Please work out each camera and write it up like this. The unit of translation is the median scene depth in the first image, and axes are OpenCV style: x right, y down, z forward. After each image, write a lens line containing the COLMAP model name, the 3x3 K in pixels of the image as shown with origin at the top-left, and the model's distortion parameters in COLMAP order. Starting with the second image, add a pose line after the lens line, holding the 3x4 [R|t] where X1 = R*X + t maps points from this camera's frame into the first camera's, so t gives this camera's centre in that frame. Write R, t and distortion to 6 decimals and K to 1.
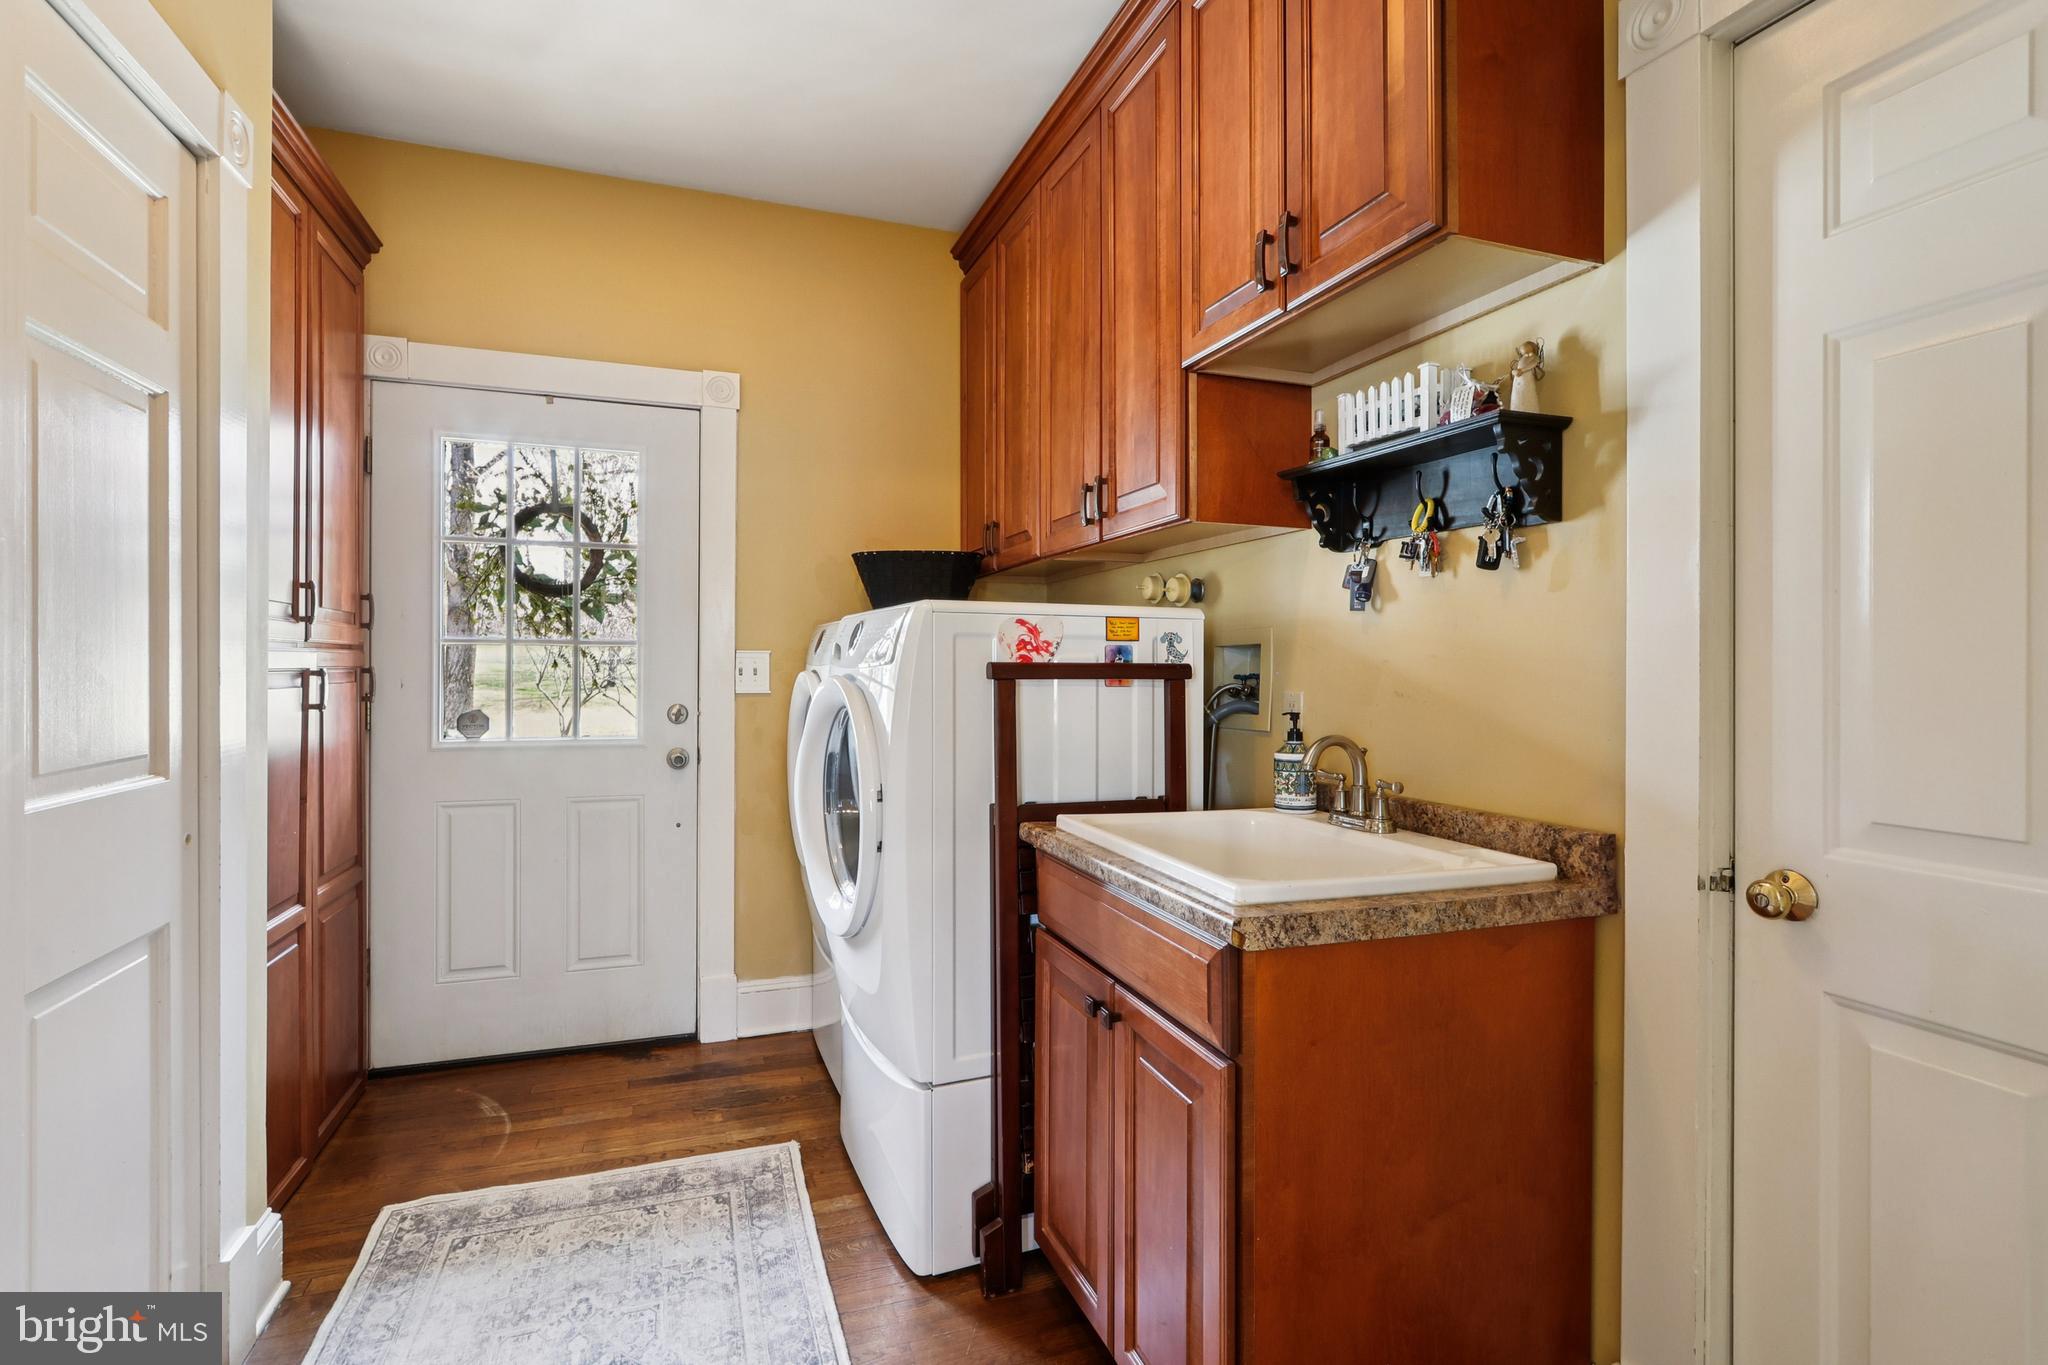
lens RADIAL K [[954.6, 0, 1020.0], [0, 954.6, 677.5], [0, 0, 1]] dist [-0.023147, 0.004011]
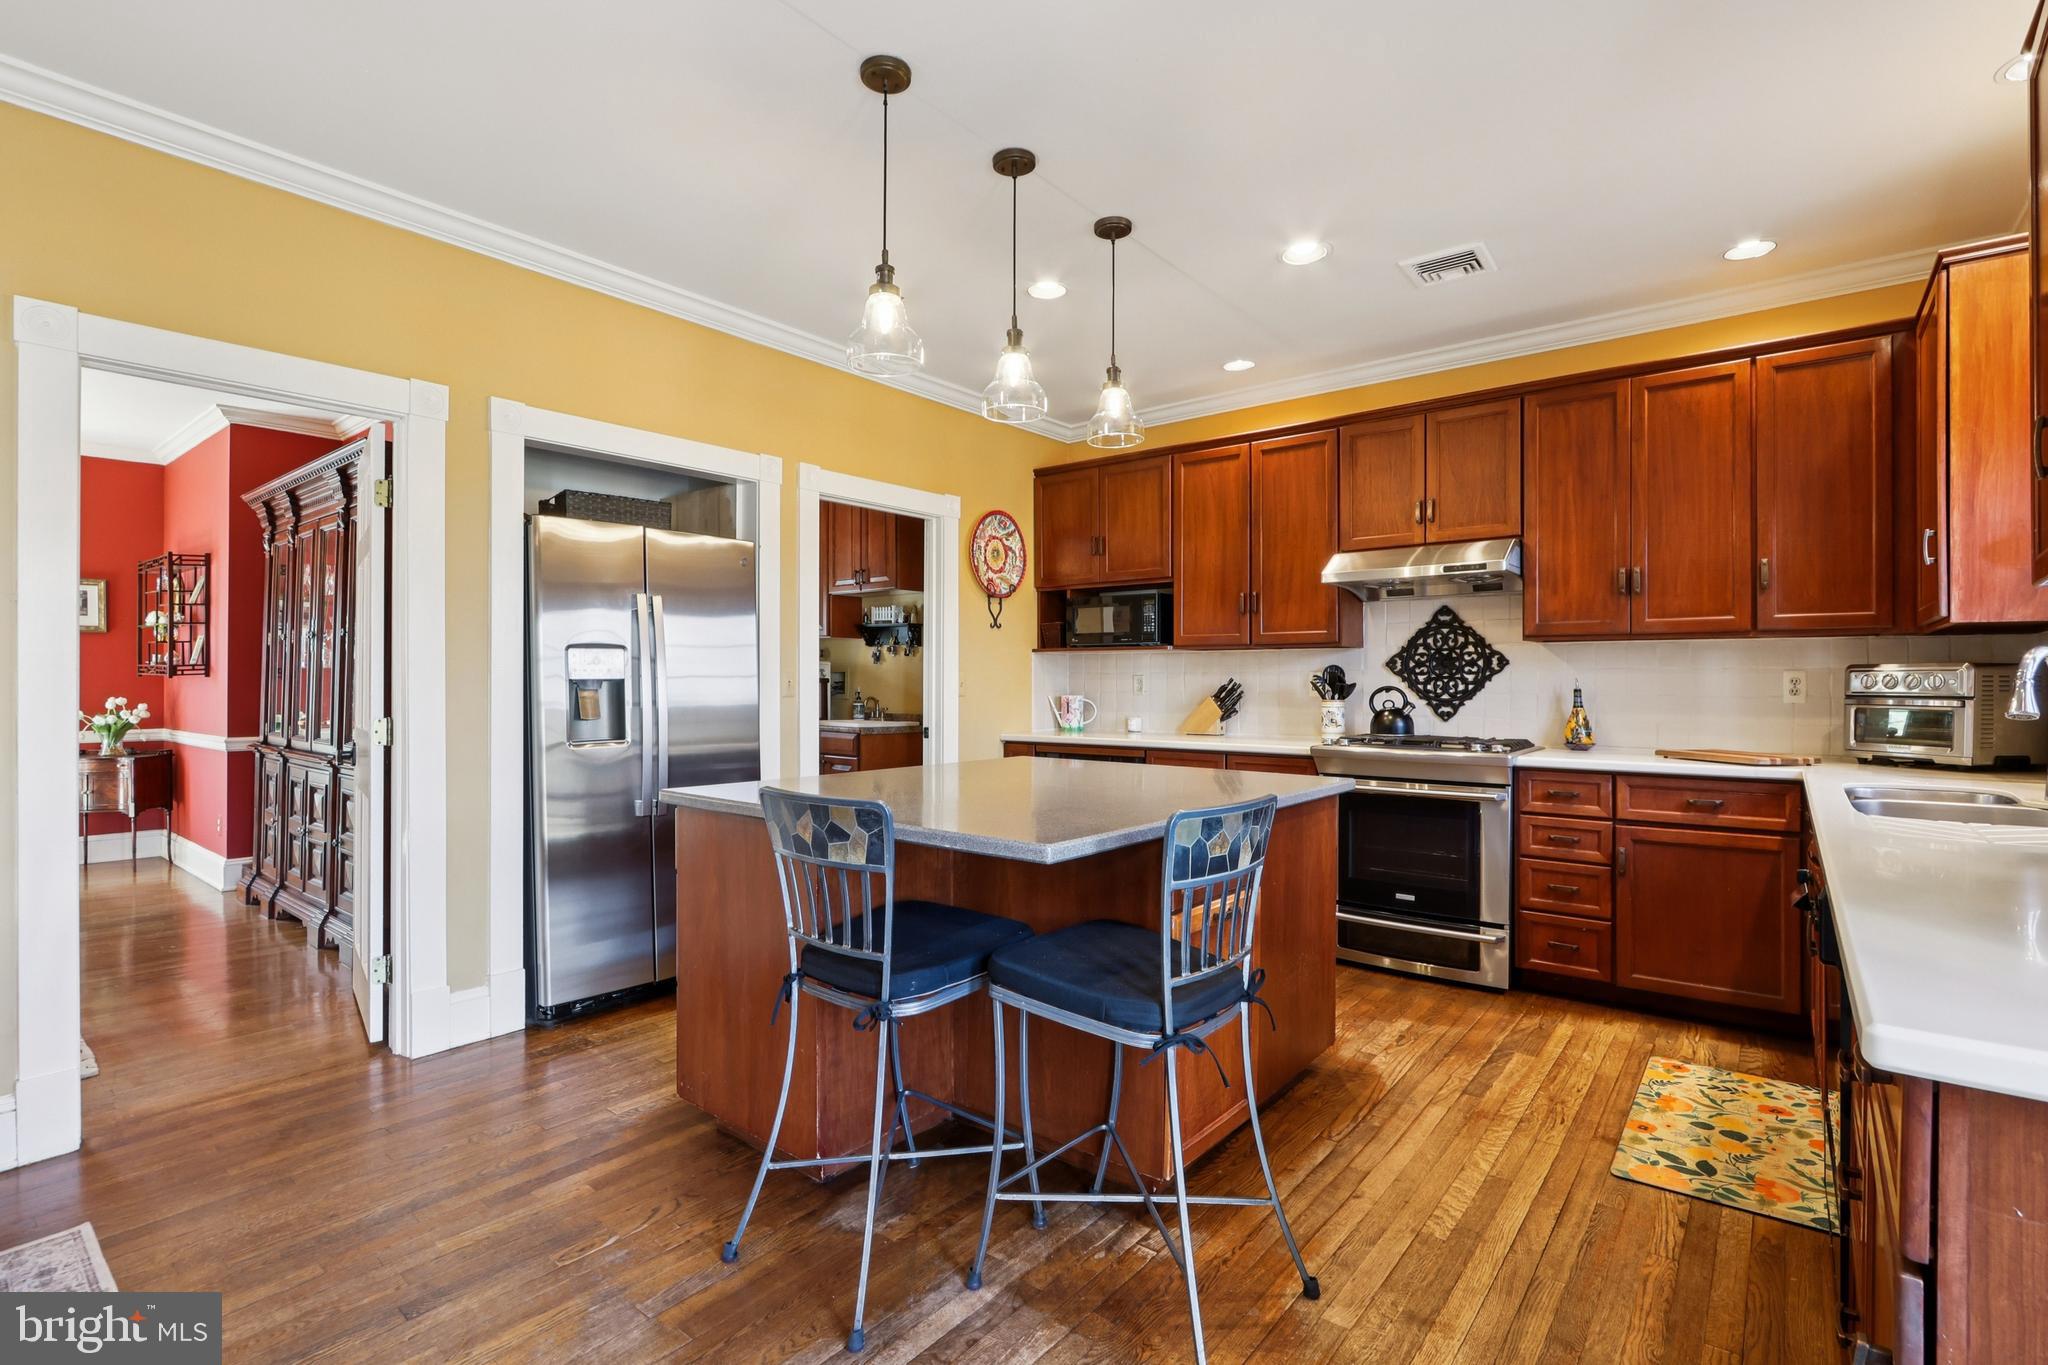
lens RADIAL K [[954.6, 0, 1020.6], [0, 954.6, 680.8], [0, 0, 1]] dist [-0.023147, 0.004011]
pose [[0.859628, -0.001492, 0.510919, -1.082954], [0.003934, 0.999985, -0.003700, 0.013556], [-0.510906, 0.005191, 0.859621, -2.537698]]
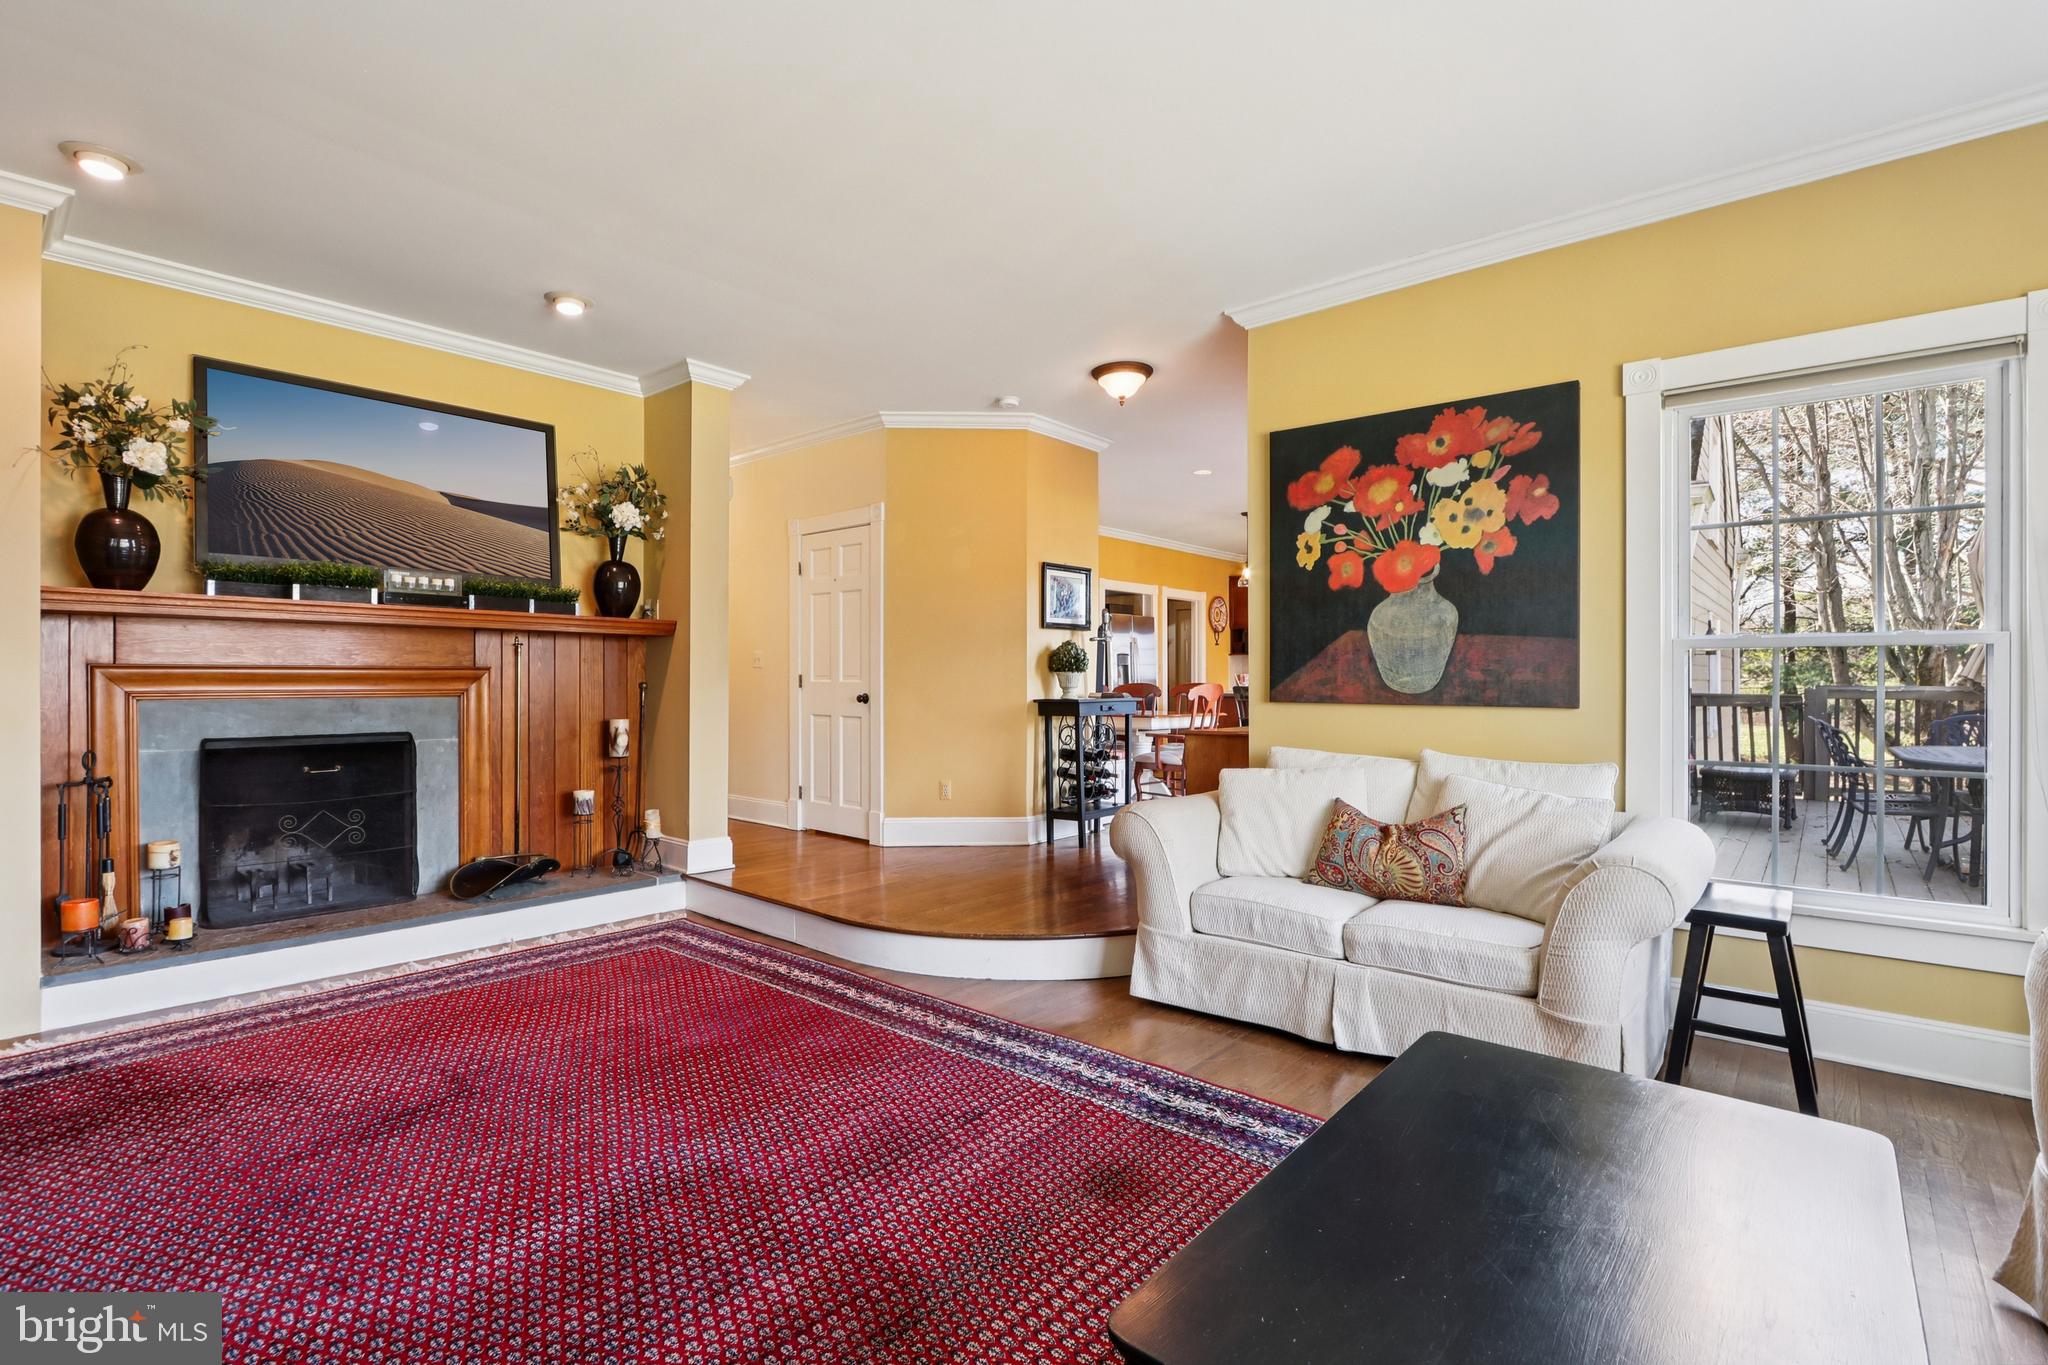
lens RADIAL K [[954.6, 0, 1022.5], [0, 954.6, 677.7], [0, 0, 1]] dist [-0.023147, 0.004011]
pose [[0.873814, -0.003617, 0.486247, -4.348982], [0.005843, 0.999978, -0.003061, 0.093921], [-0.486226, 0.005515, 0.873816, -5.454369]]
